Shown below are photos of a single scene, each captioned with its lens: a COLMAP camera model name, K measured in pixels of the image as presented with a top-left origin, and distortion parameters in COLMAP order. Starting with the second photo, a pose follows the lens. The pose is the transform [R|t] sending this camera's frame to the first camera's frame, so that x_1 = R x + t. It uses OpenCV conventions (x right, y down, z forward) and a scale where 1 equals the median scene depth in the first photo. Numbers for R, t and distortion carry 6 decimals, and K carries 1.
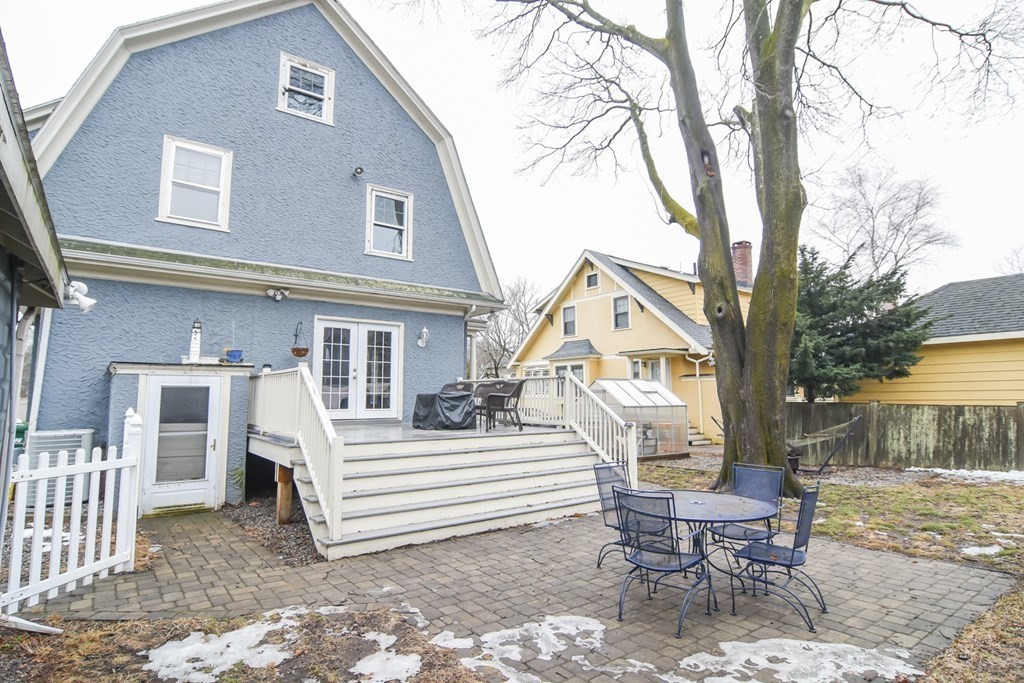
lens RADIAL K [[548.2, 0, 507.1], [0, 548.2, 338.6], [0, 0, 1]] dist [-0.008704, -0.004819]
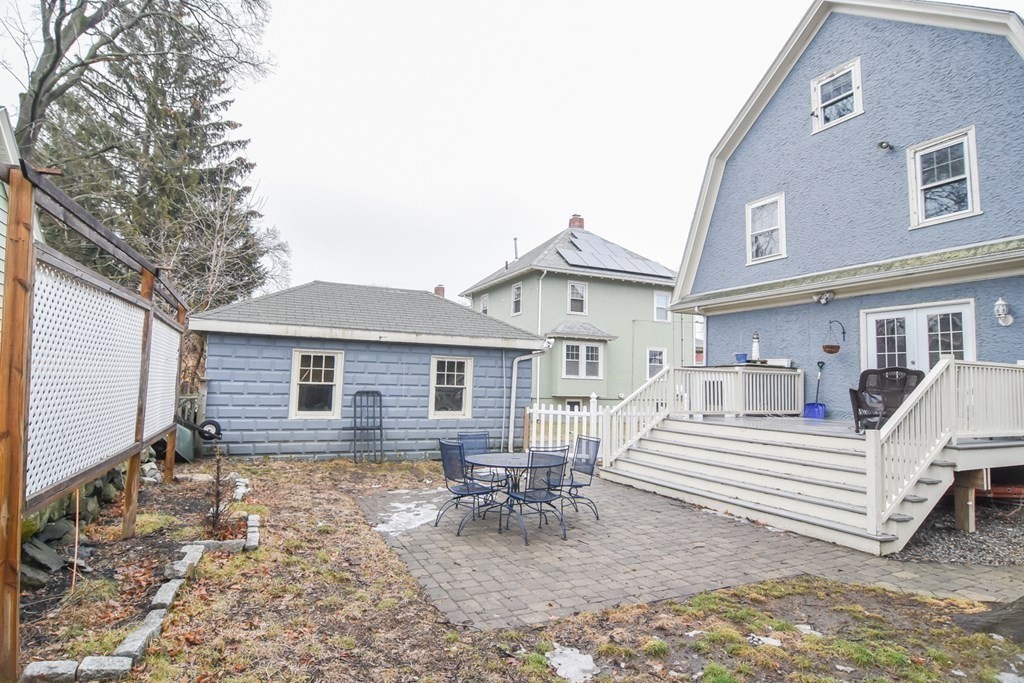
lens RADIAL K [[548.2, 0, 504.8], [0, 548.2, 341.6], [0, 0, 1]] dist [-0.008704, -0.004819]
pose [[-0.201504, -0.078742, -0.976317, 0.678846], [0.076832, 0.992421, -0.095898, 0.054273], [0.976470, -0.094337, -0.193927, 0.498436]]
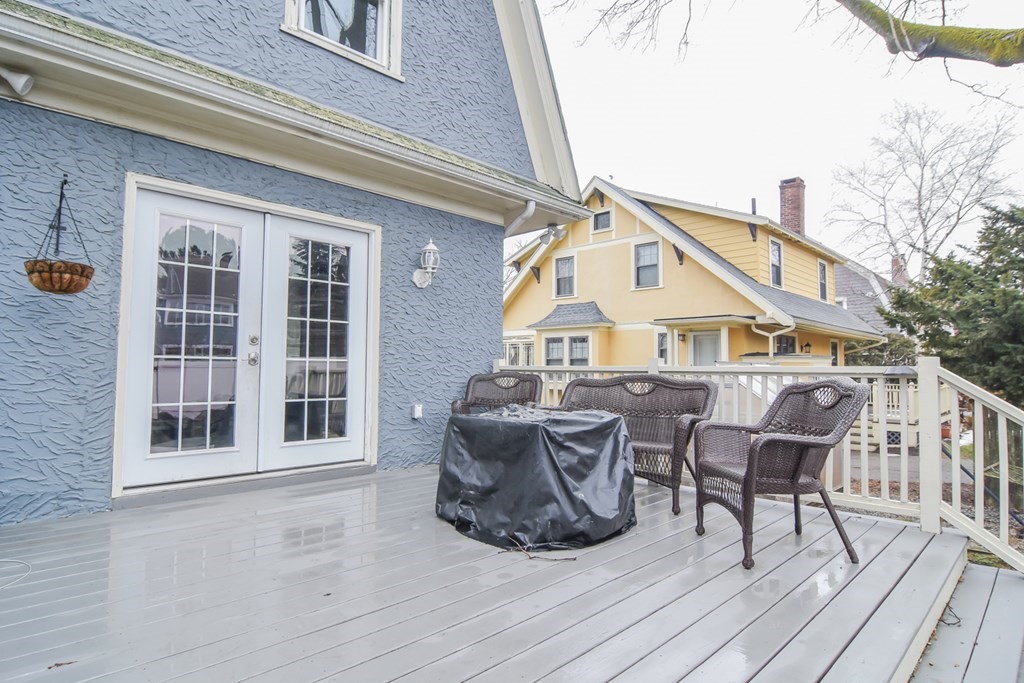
lens RADIAL K [[567.8, 0, 507.3], [0, 567.8, 339.9], [0, 0, 1]] dist [-0.005008, -0.000973]
pose [[0.989289, 0.018178, 0.144835, -0.154307], [-0.026149, 0.998235, 0.053319, 0.030676], [-0.143610, -0.056535, 0.988018, 0.560630]]
